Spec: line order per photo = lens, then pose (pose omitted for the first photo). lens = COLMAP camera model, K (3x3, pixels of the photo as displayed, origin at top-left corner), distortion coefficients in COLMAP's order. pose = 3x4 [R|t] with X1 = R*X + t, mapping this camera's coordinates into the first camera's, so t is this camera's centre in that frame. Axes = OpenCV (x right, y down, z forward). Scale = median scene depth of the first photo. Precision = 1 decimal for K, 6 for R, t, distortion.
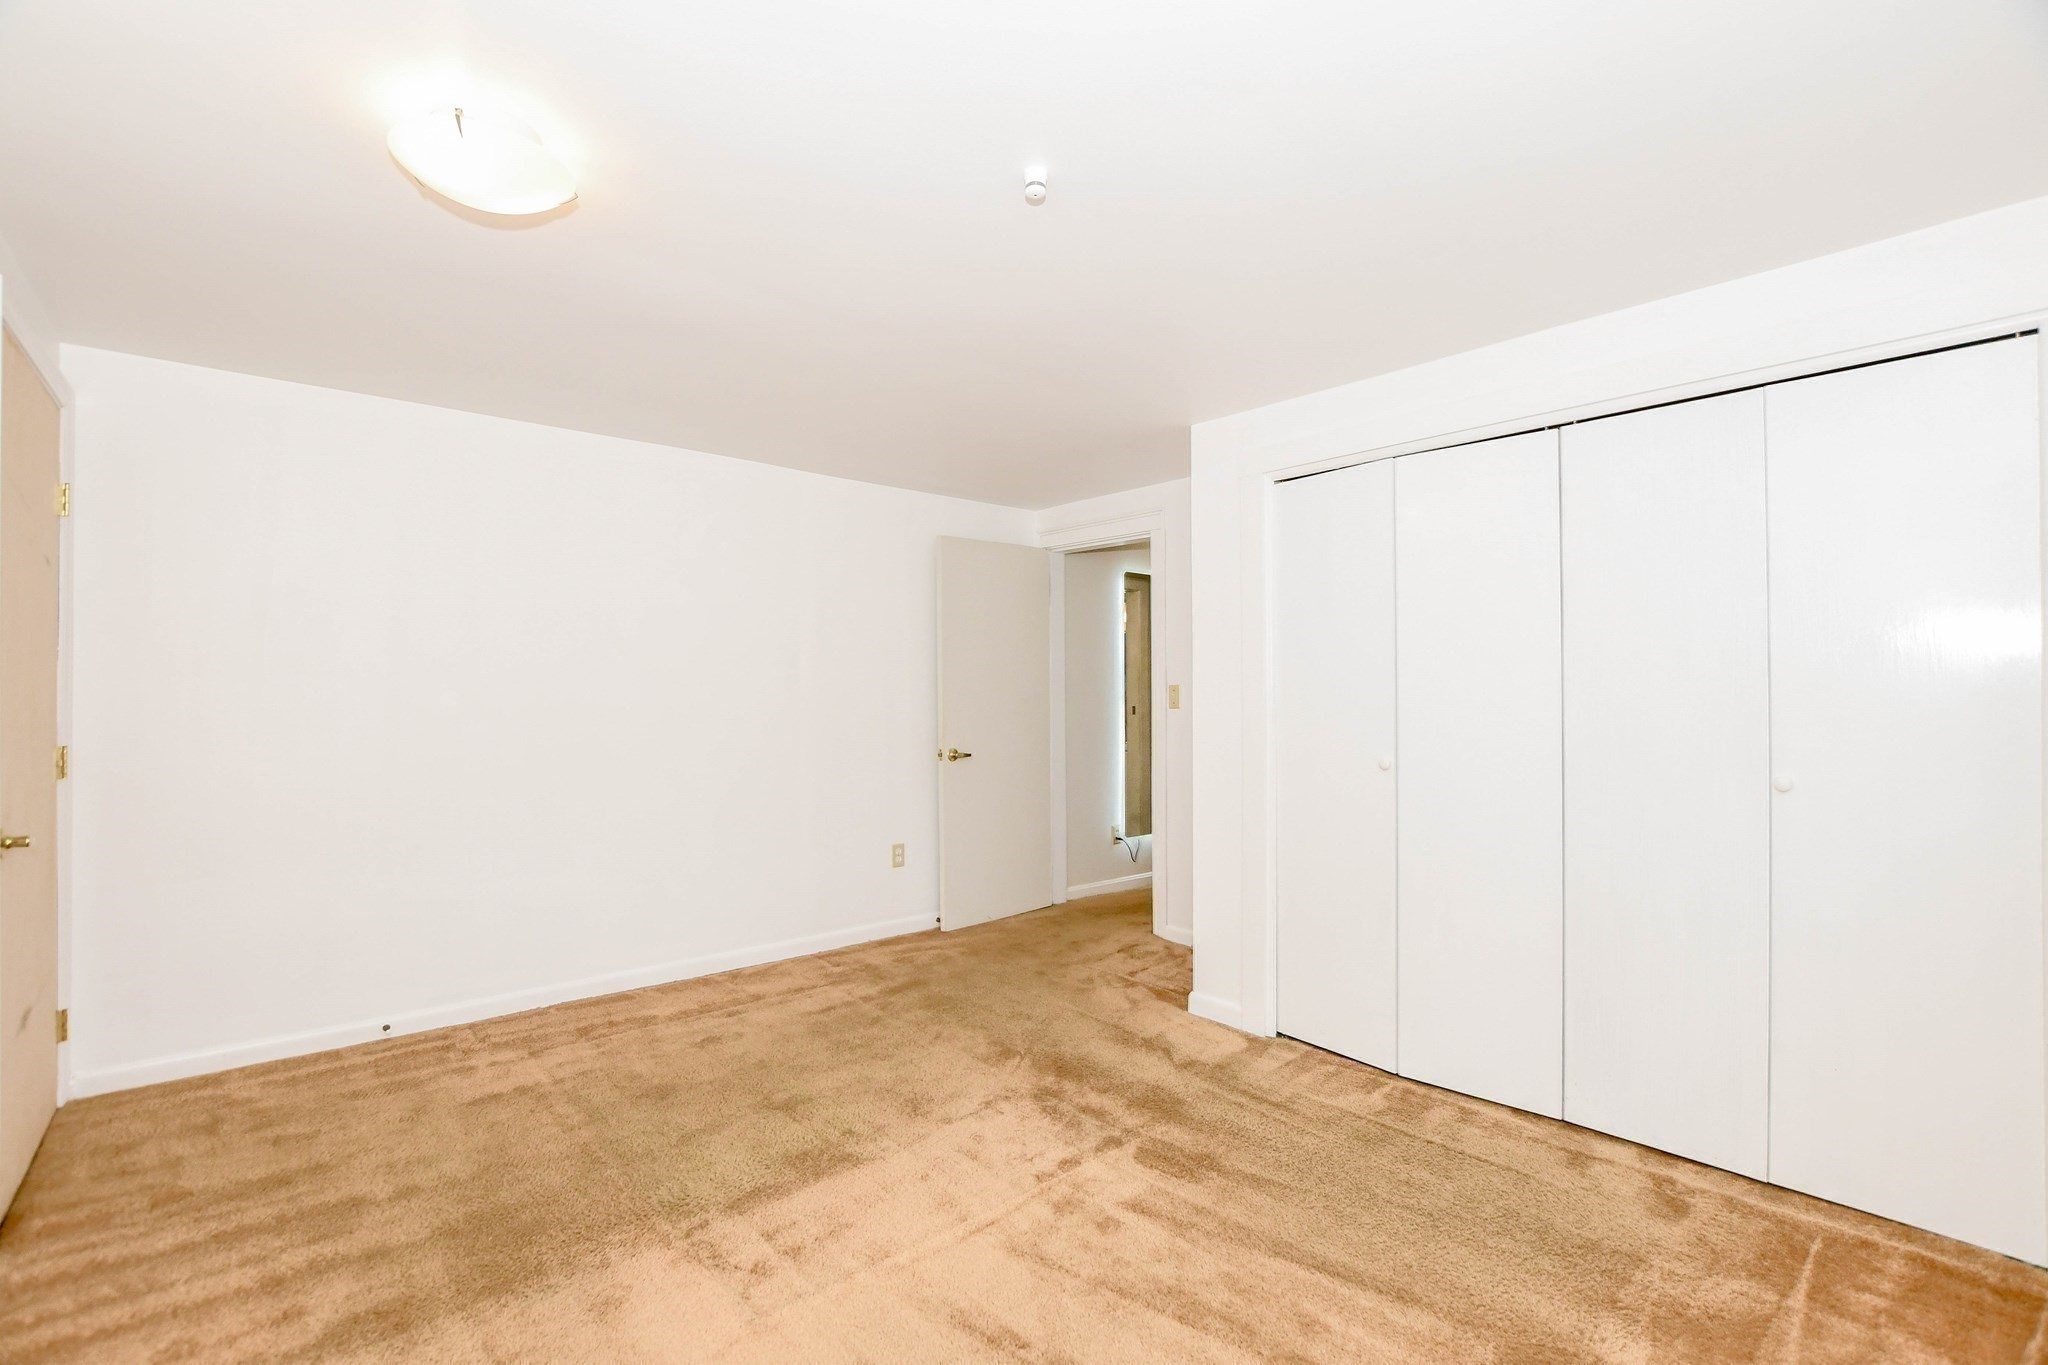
lens RADIAL K [[905.7, 0, 1025.7], [0, 905.7, 684.0], [0, 0, 1]] dist [-0.032617, 0.004386]
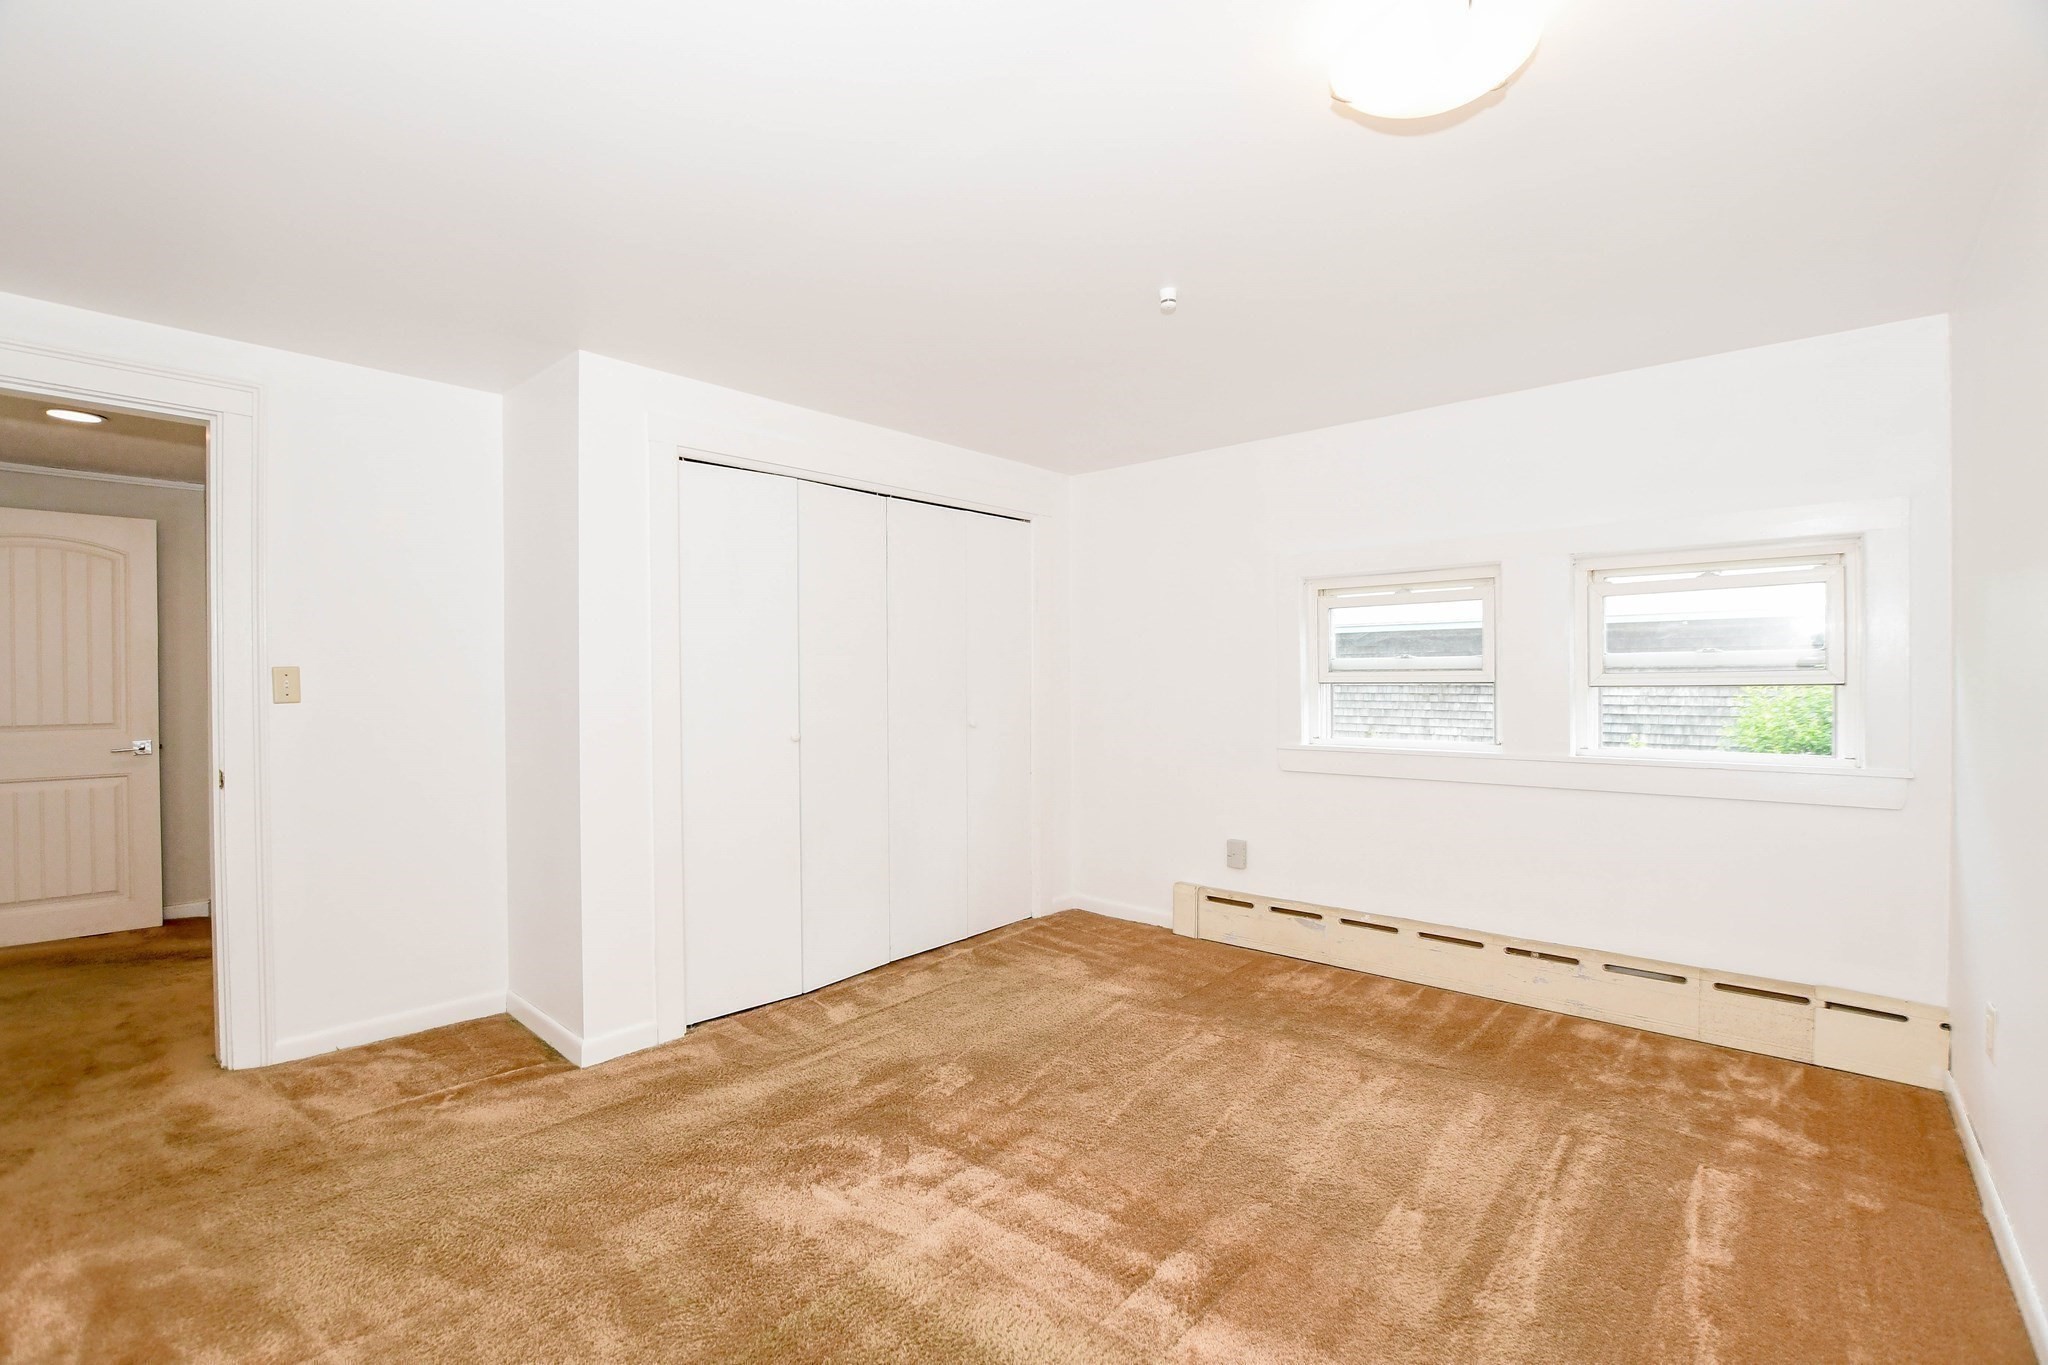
lens RADIAL K [[905.7, 0, 1025.0], [0, 905.7, 681.0], [0, 0, 1]] dist [-0.032617, 0.004386]
pose [[-0.135753, -0.003429, 0.990737, -0.775950], [-0.006339, 0.999977, 0.002593, 0.008738], [-0.990722, -0.005928, -0.135771, 0.815609]]
